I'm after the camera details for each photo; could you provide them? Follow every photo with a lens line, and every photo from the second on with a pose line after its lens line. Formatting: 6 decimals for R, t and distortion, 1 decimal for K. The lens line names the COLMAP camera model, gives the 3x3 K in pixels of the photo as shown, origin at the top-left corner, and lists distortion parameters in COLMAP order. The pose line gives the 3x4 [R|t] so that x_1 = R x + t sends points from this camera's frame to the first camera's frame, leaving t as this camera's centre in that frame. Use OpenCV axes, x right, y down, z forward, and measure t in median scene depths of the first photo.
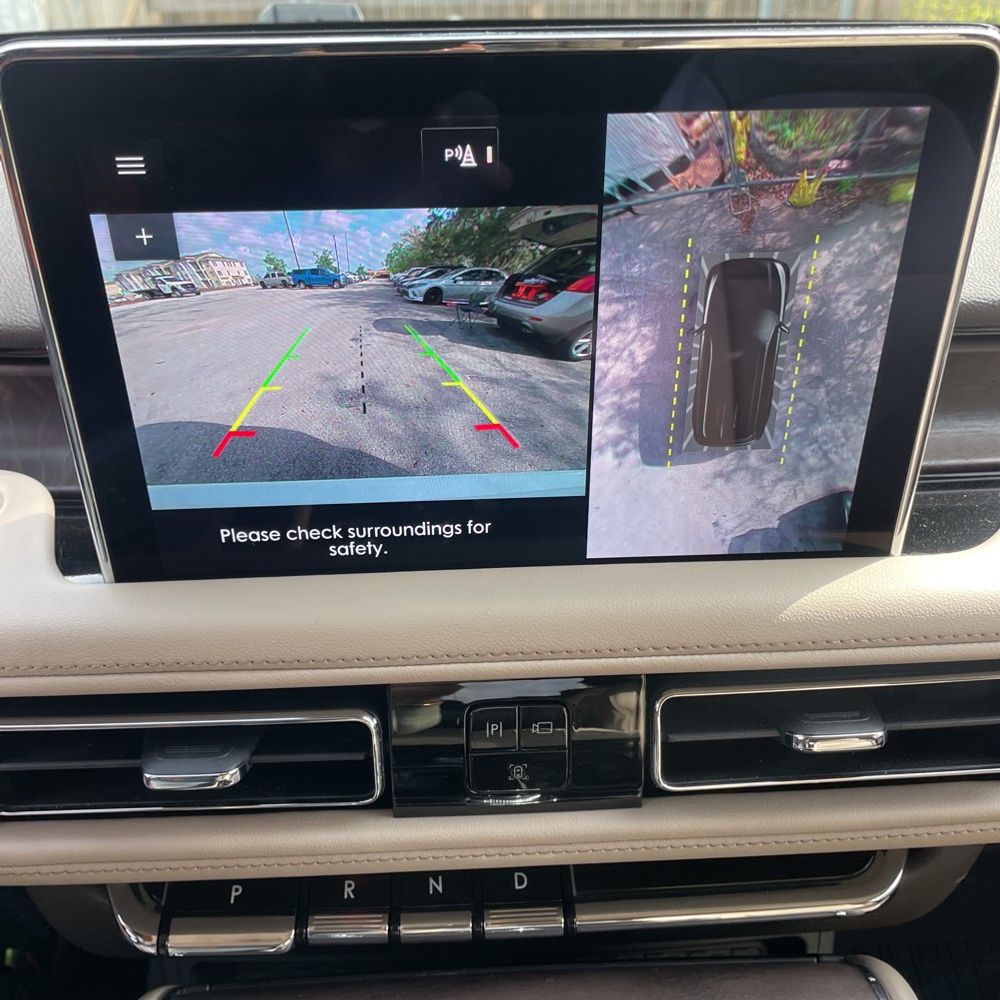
lens RADIAL K [[999.5, 0, 499.0], [0, 999.5, 488.5], [0, 0, 1]] dist [0.097050, -0.126662]
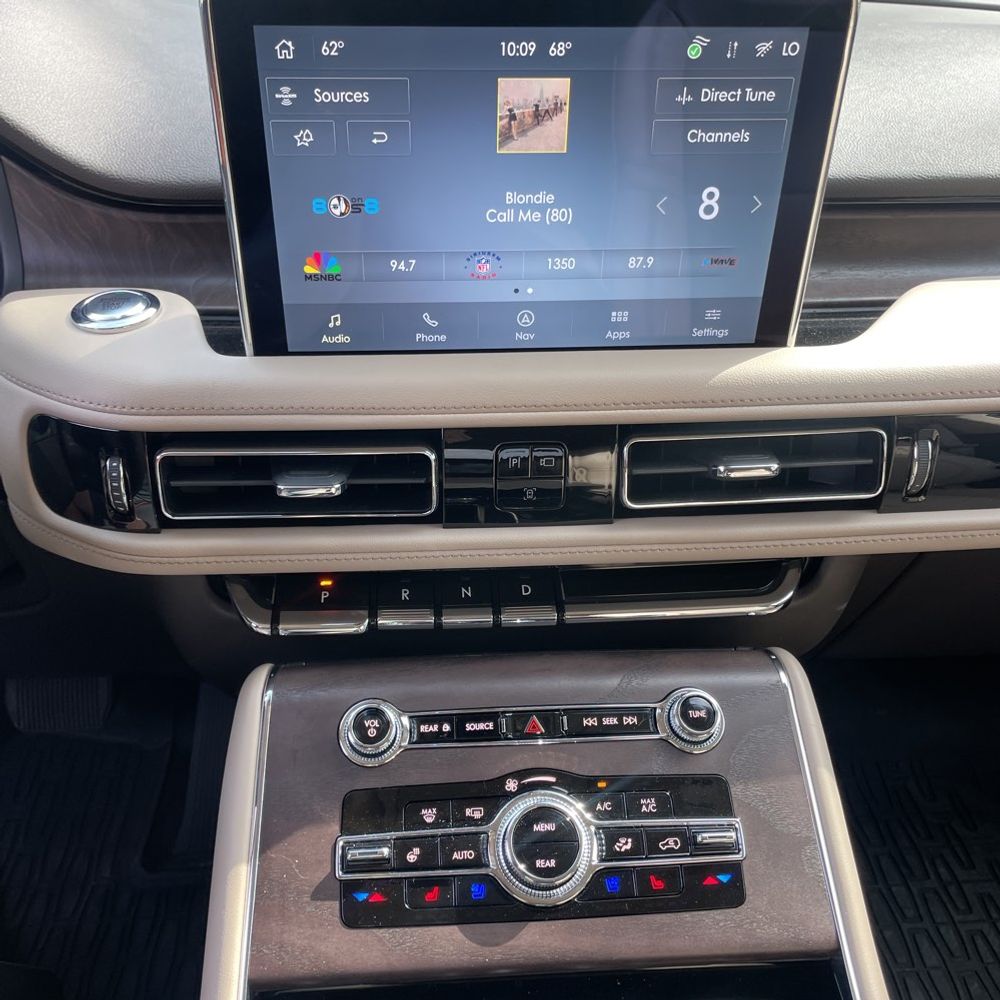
lens RADIAL K [[999.5, 0, 499.0], [0, 999.5, 488.5], [0, 0, 1]] dist [0.097050, -0.126662]
pose [[0.999397, 0.006468, 0.034102, -0.073085], [-0.008388, 0.998369, 0.056469, 0.187316], [-0.033681, -0.056721, 0.997822, -0.434200]]
